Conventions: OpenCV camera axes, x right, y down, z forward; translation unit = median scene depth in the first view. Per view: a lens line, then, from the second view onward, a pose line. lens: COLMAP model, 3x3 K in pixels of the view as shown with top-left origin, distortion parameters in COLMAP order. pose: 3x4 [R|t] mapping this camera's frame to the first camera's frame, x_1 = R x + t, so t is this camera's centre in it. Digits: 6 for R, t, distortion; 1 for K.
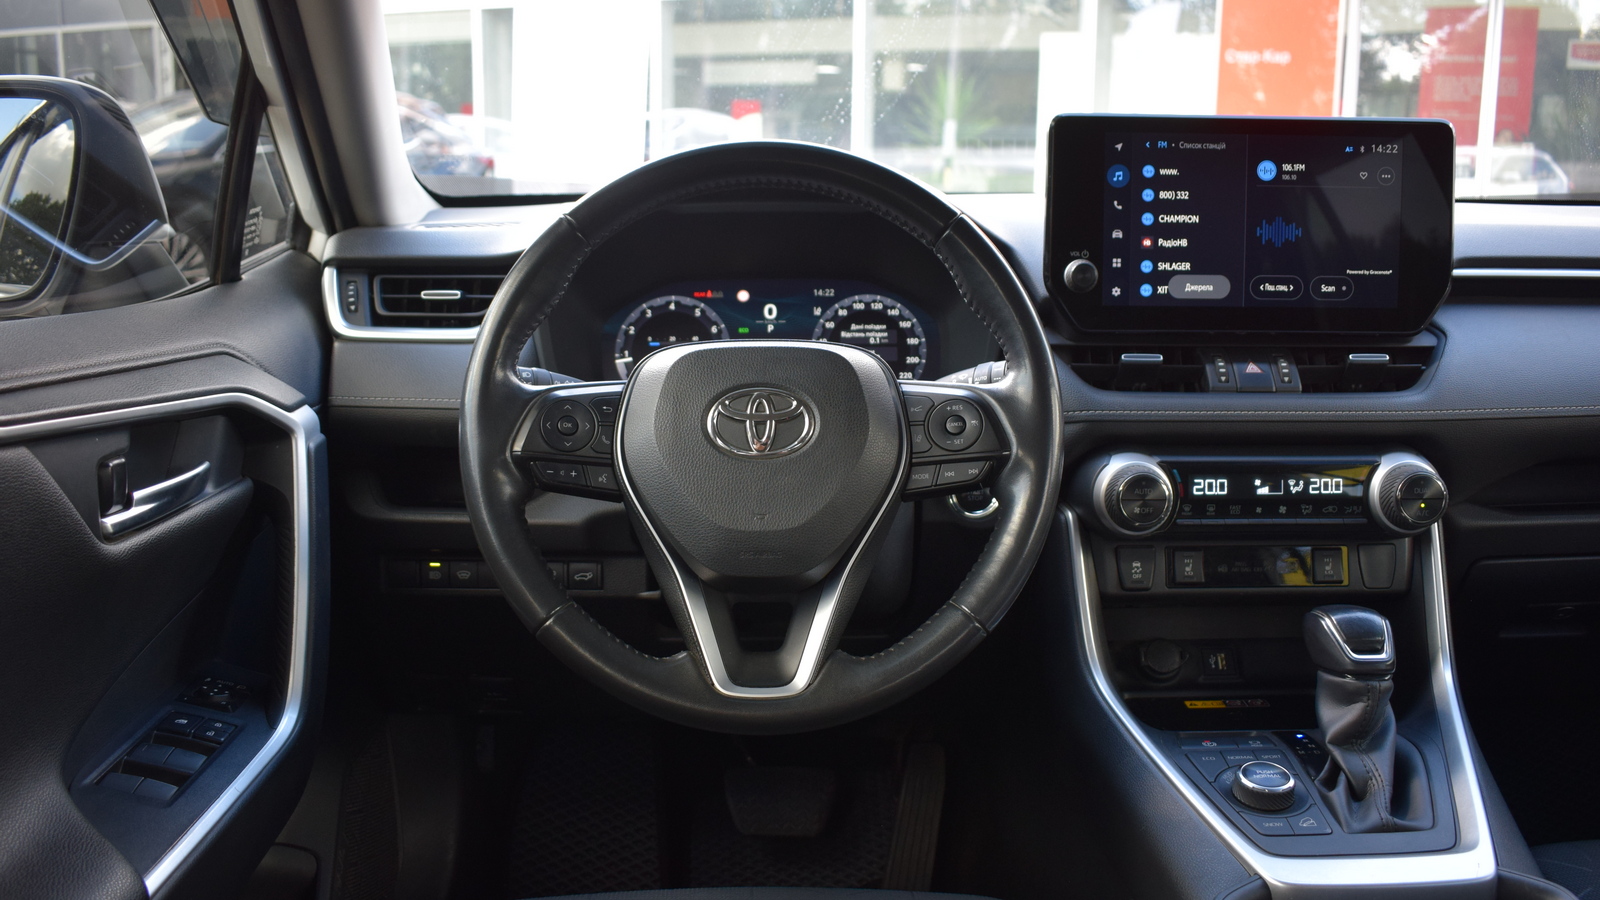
lens RADIAL K [[1456.2, 0, 800.0], [0, 1456.2, 450.0], [0, 0, 1]] dist [-0.084173, 0.001811]
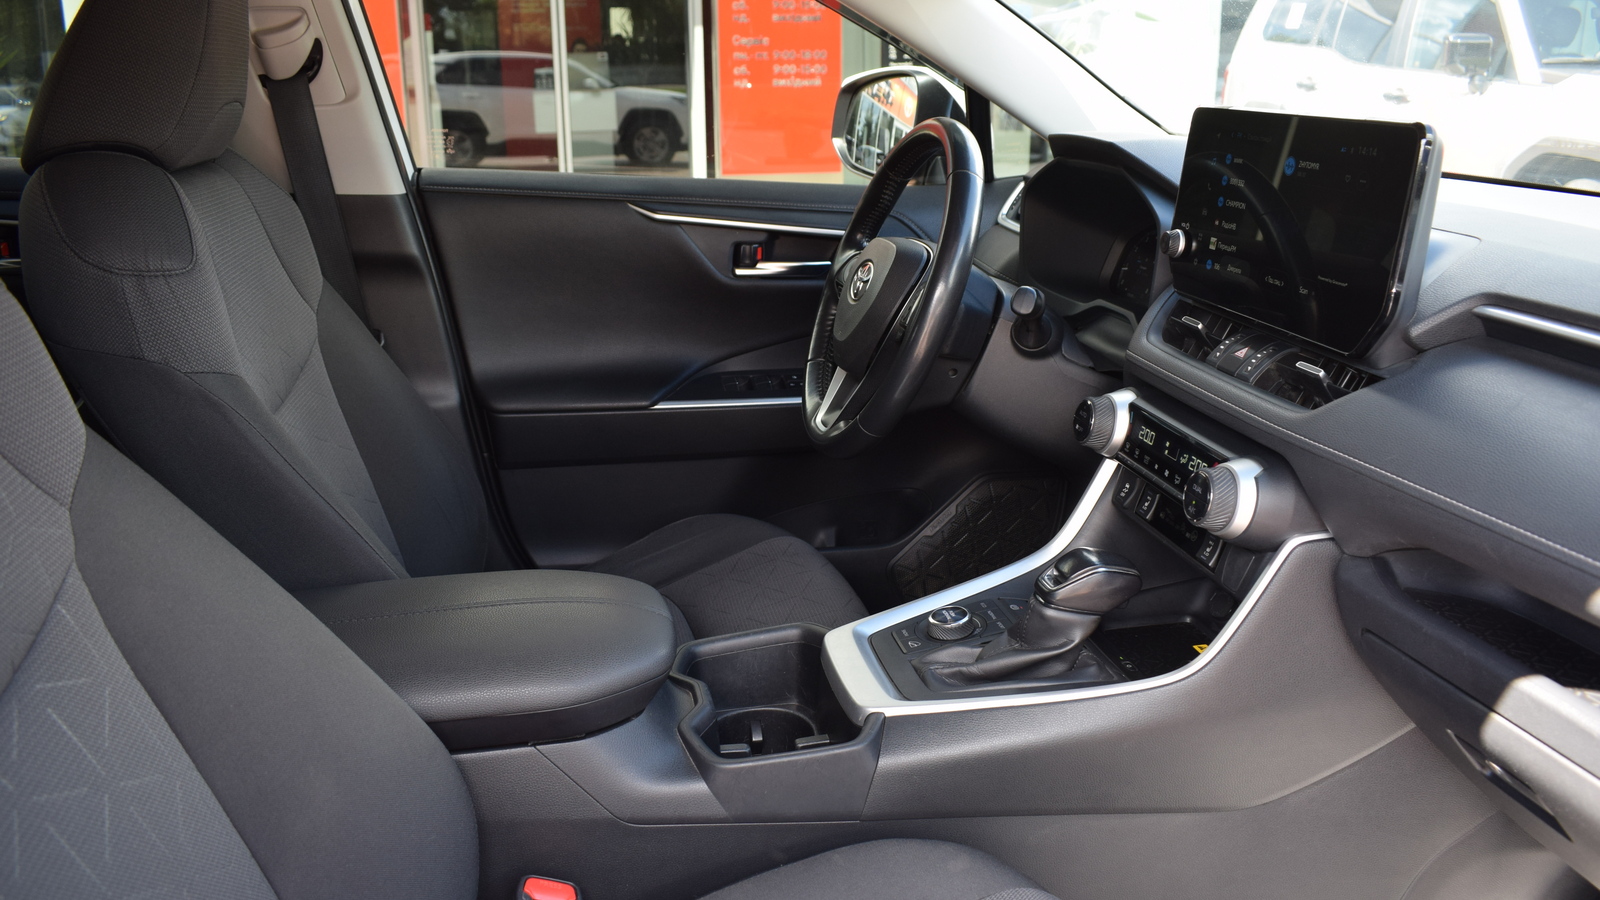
lens RADIAL K [[1271.7, 0, 800.0], [0, 1271.7, 450.0], [0, 0, 1]] dist [-0.087996, 0.005008]
pose [[0.176990, 0.286281, -0.941657, 1.142065], [-0.206002, 0.946345, 0.248987, -0.151365], [0.962412, 0.149915, 0.226468, 0.492106]]
